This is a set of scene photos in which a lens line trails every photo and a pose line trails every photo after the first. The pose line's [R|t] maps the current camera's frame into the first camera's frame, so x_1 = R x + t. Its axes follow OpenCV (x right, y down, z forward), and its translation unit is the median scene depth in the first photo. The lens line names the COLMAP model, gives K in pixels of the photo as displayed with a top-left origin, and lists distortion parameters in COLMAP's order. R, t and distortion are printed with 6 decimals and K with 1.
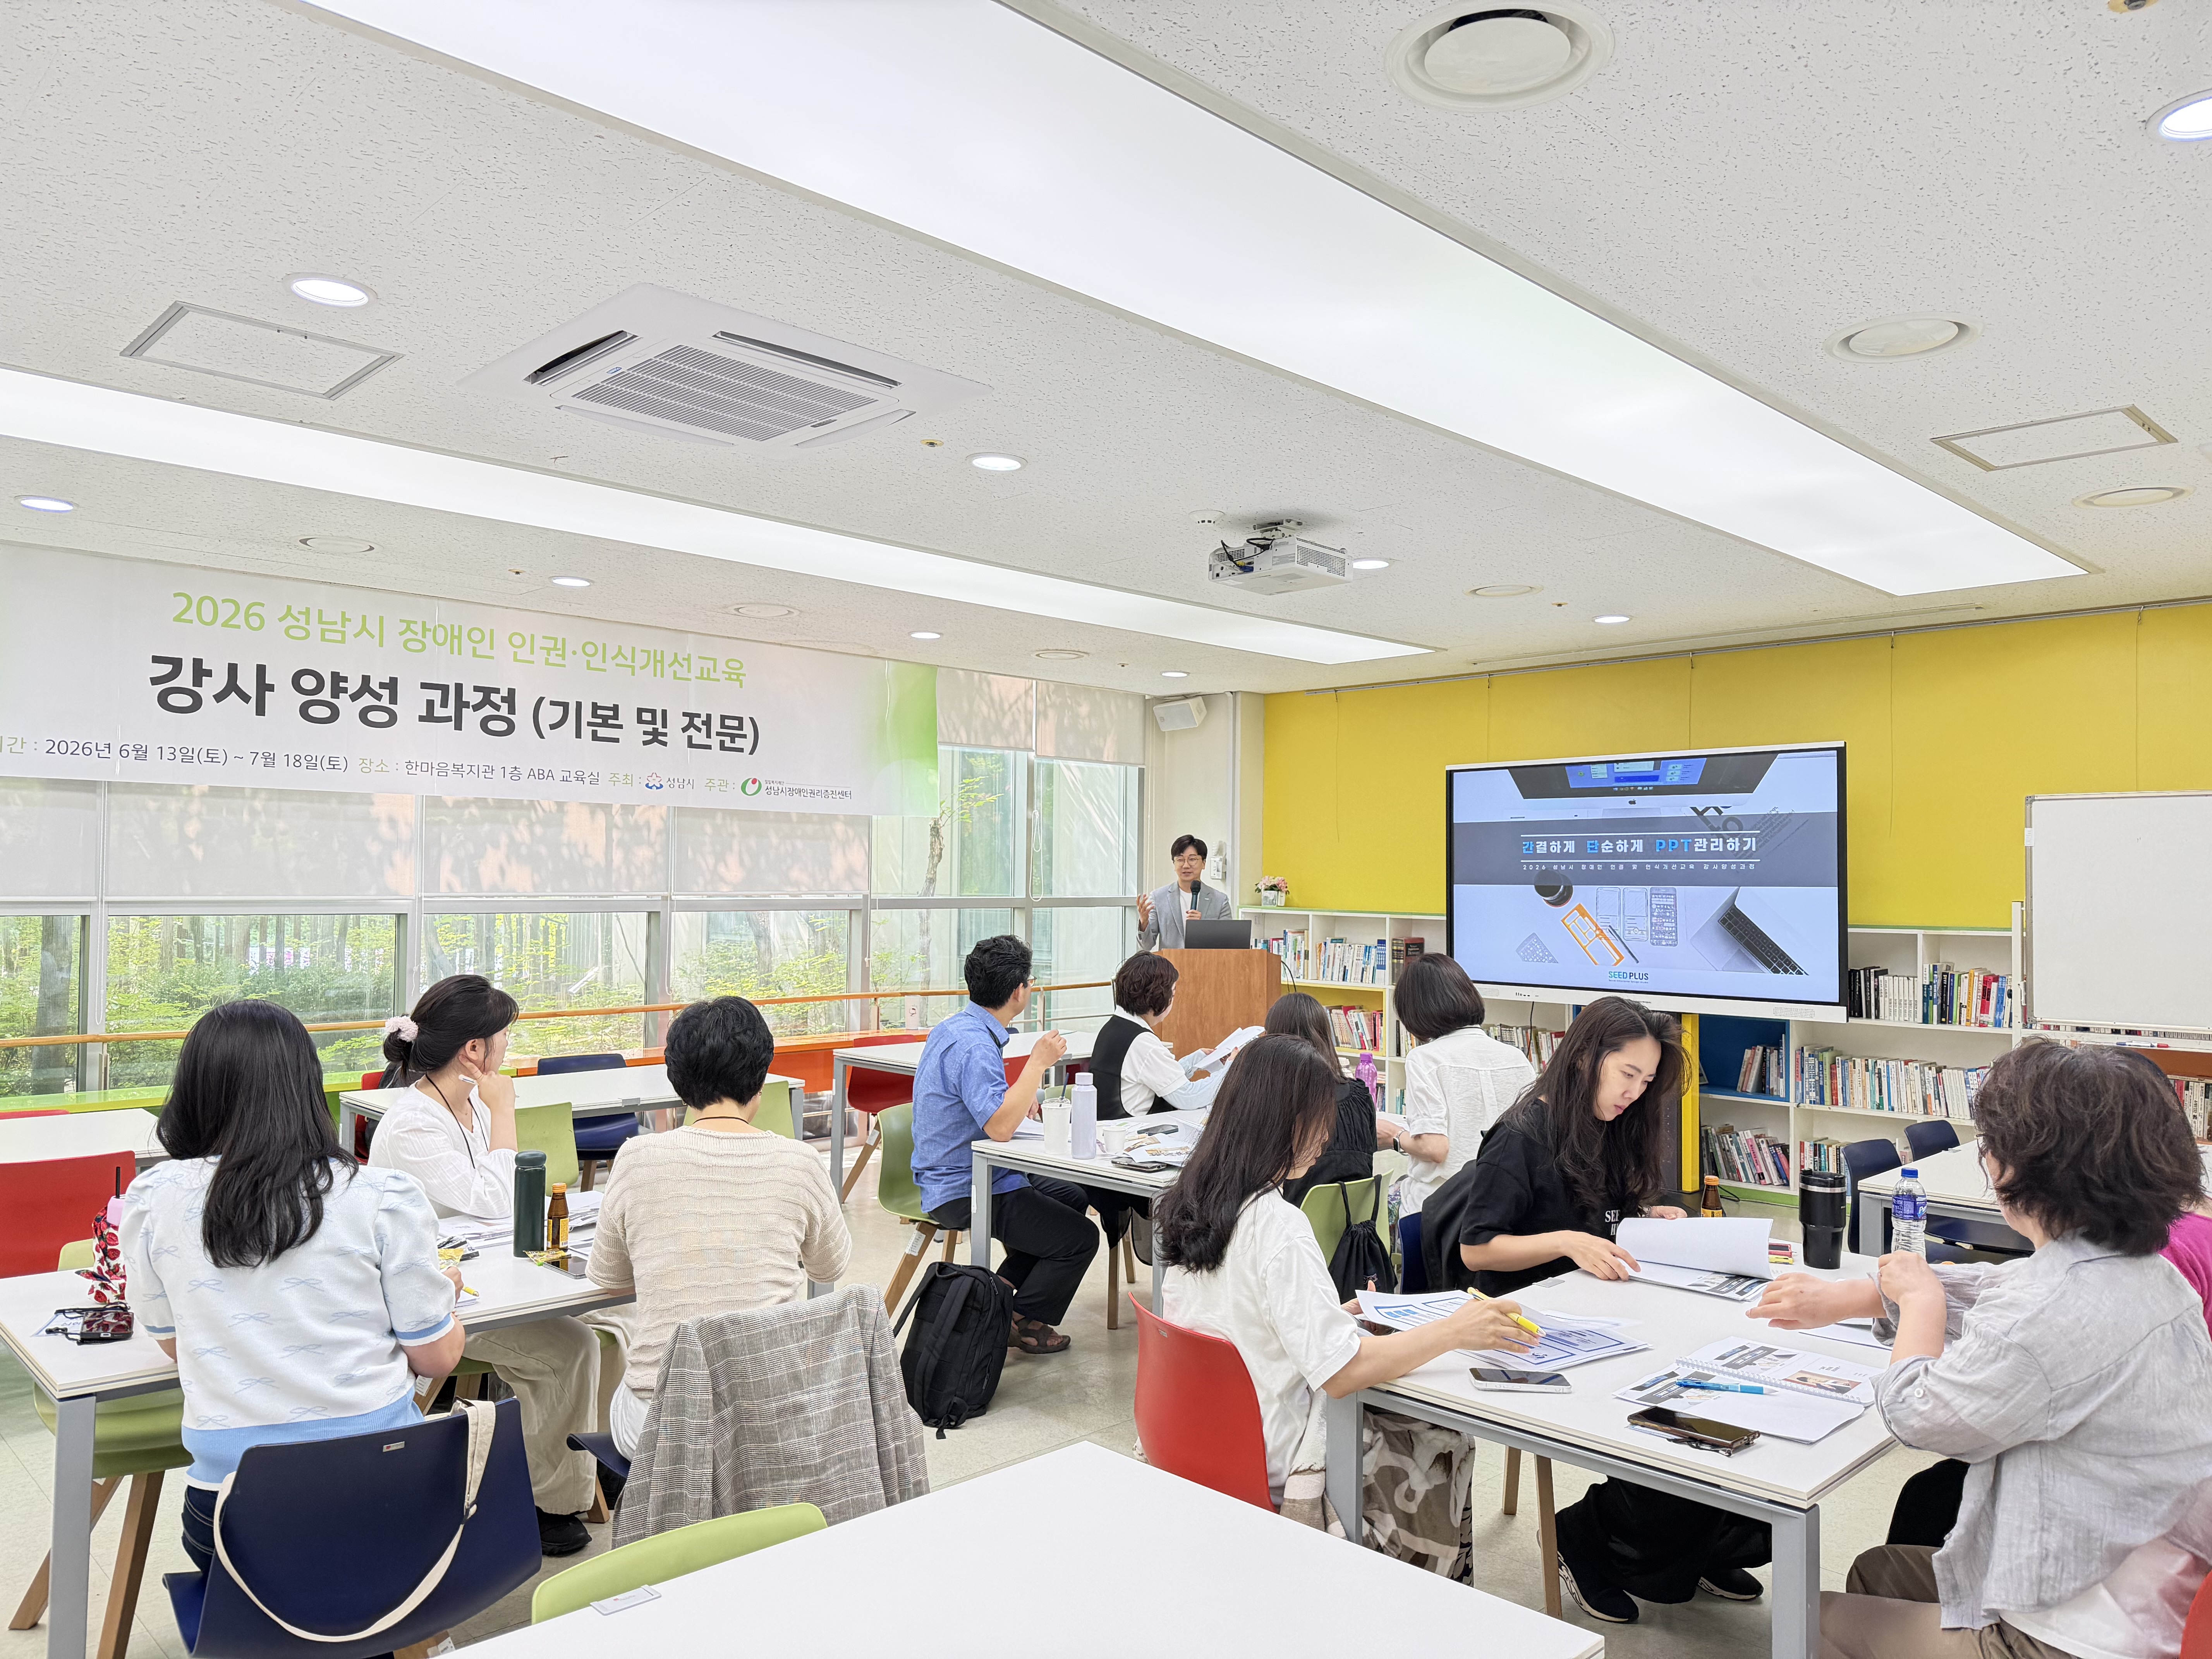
lens RADIAL K [[1531.9, 0, 1163.1], [0, 1531.9, 811.9], [0, 0, 1]] dist [0.022917, -0.011848]
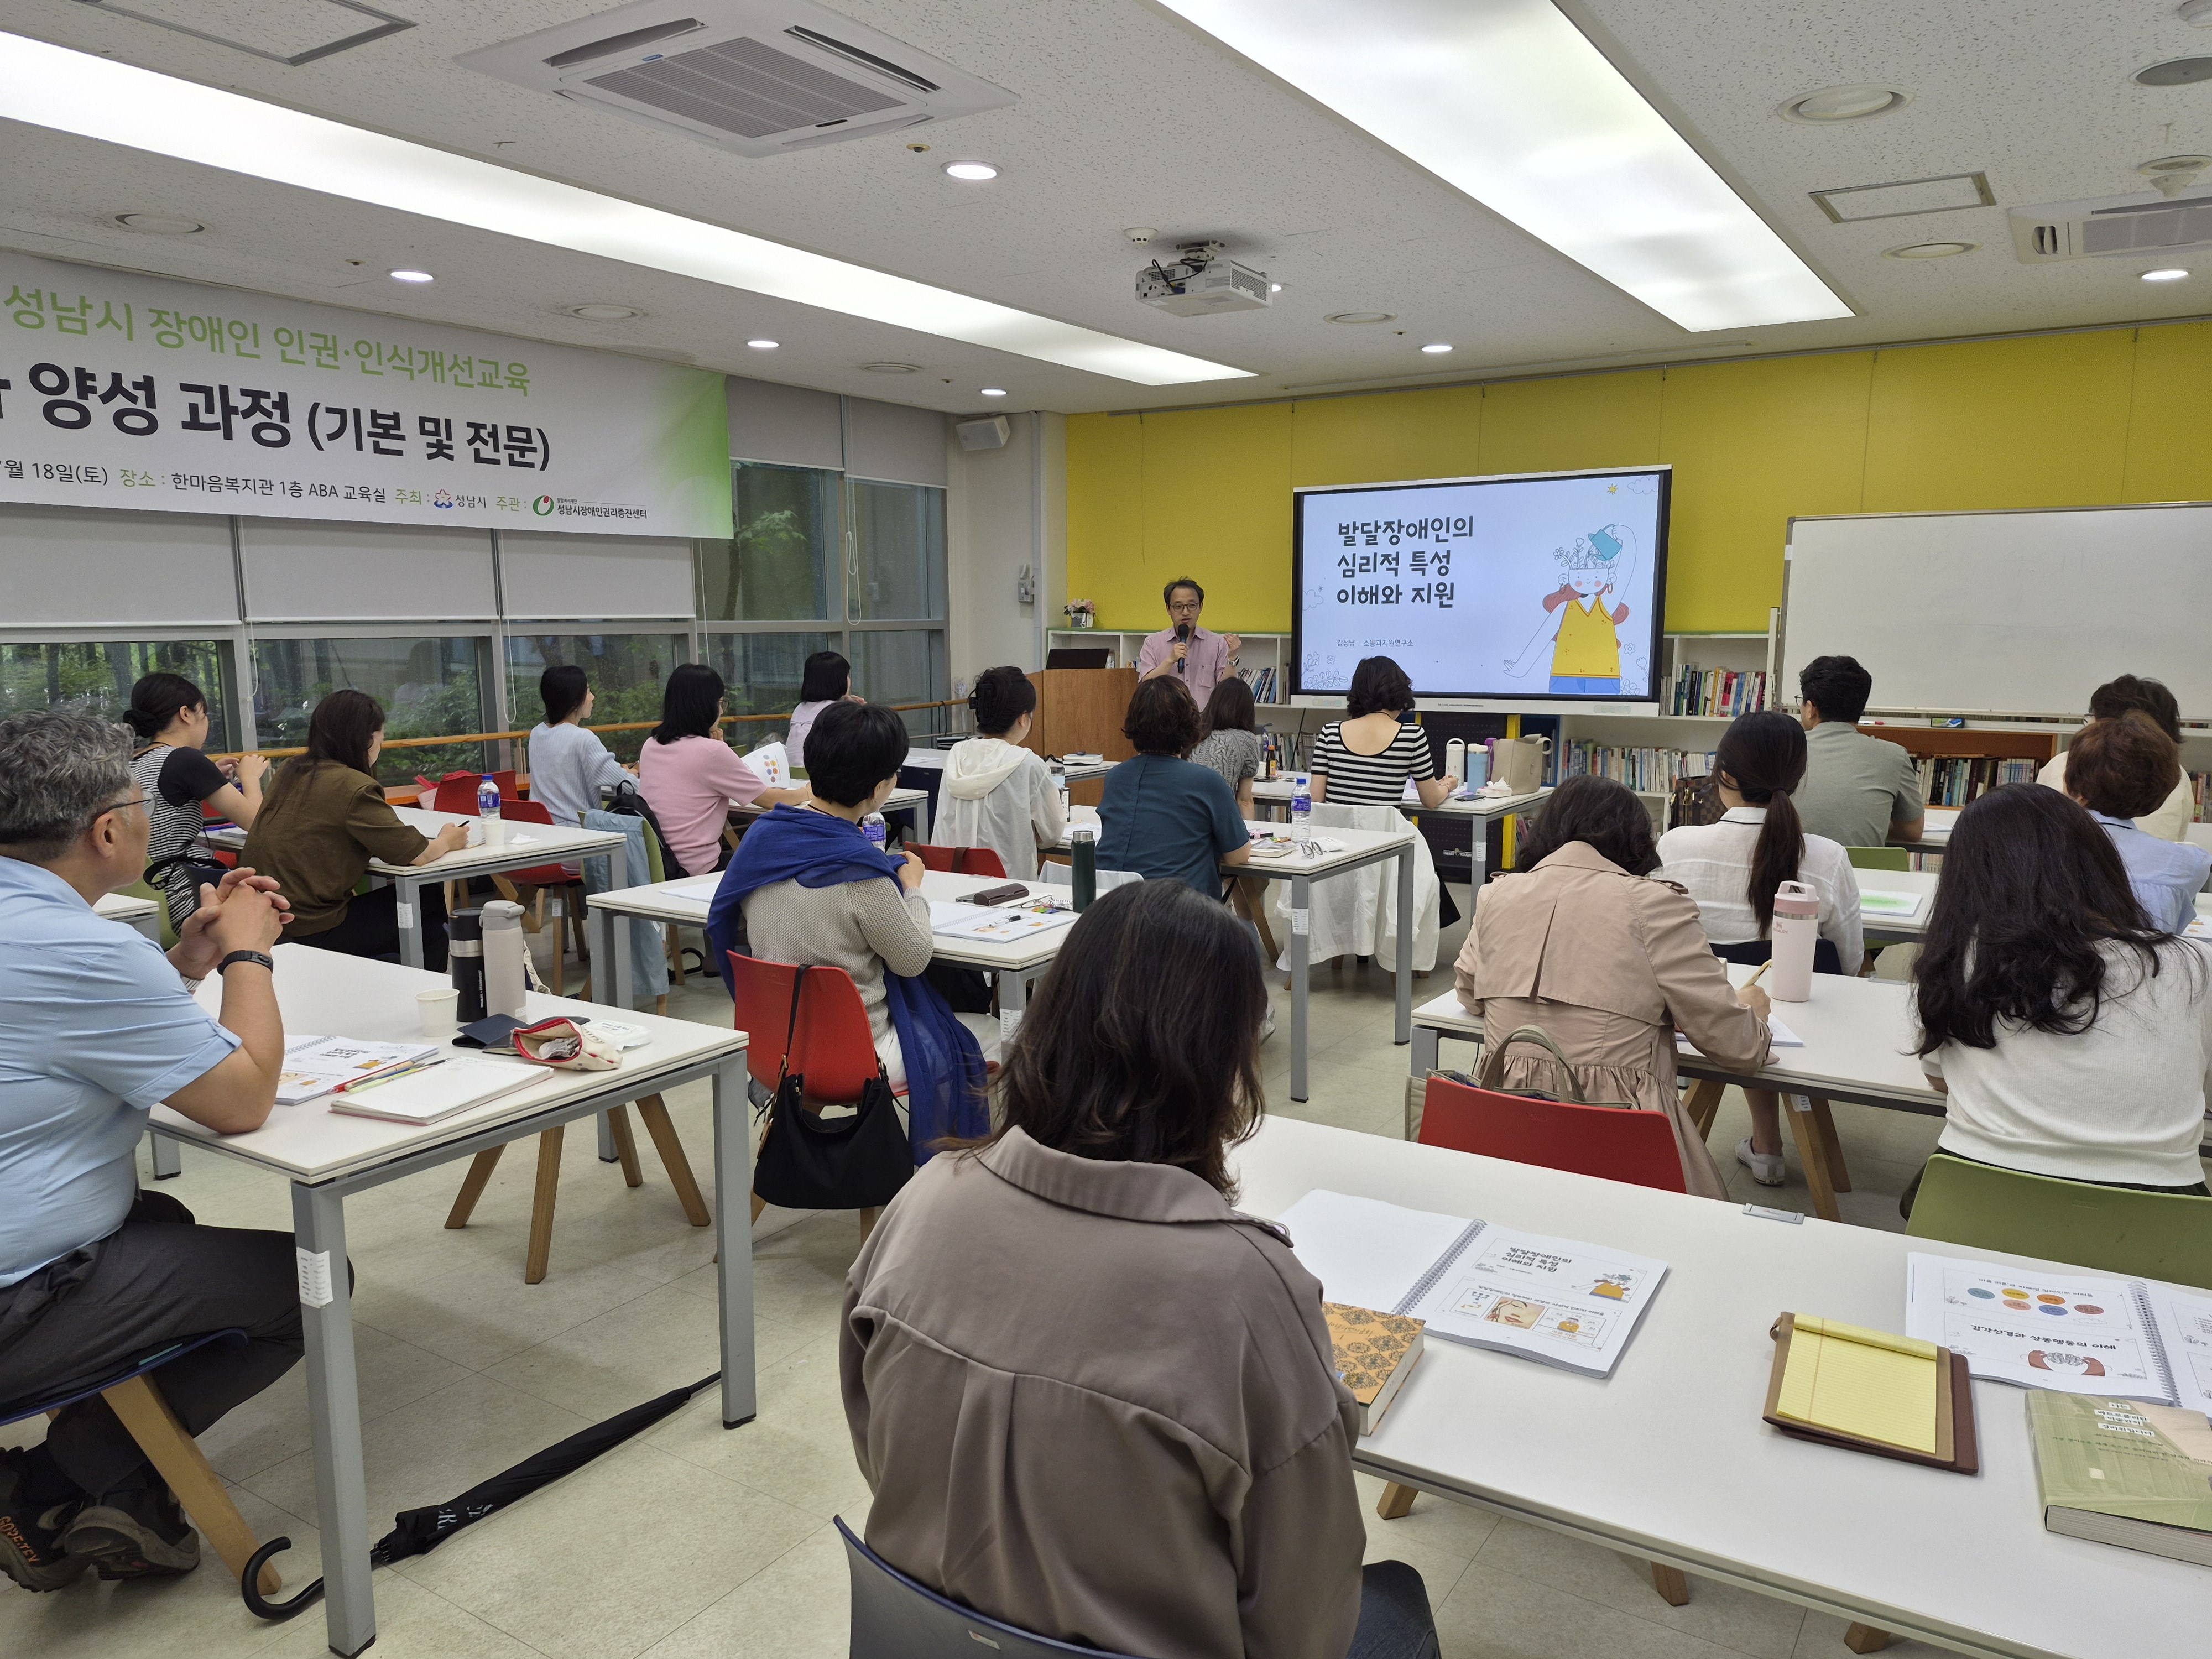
lens RADIAL K [[1556.3, 0, 1117.9], [0, 1556.3, 859.3], [0, 0, 1]] dist [0.031952, -0.017587]
pose [[0.973008, -0.048475, 0.225623, -0.174090], [0.001820, 0.979271, 0.202546, 0.002831], [-0.230764, -0.196668, 0.952927, -0.051101]]
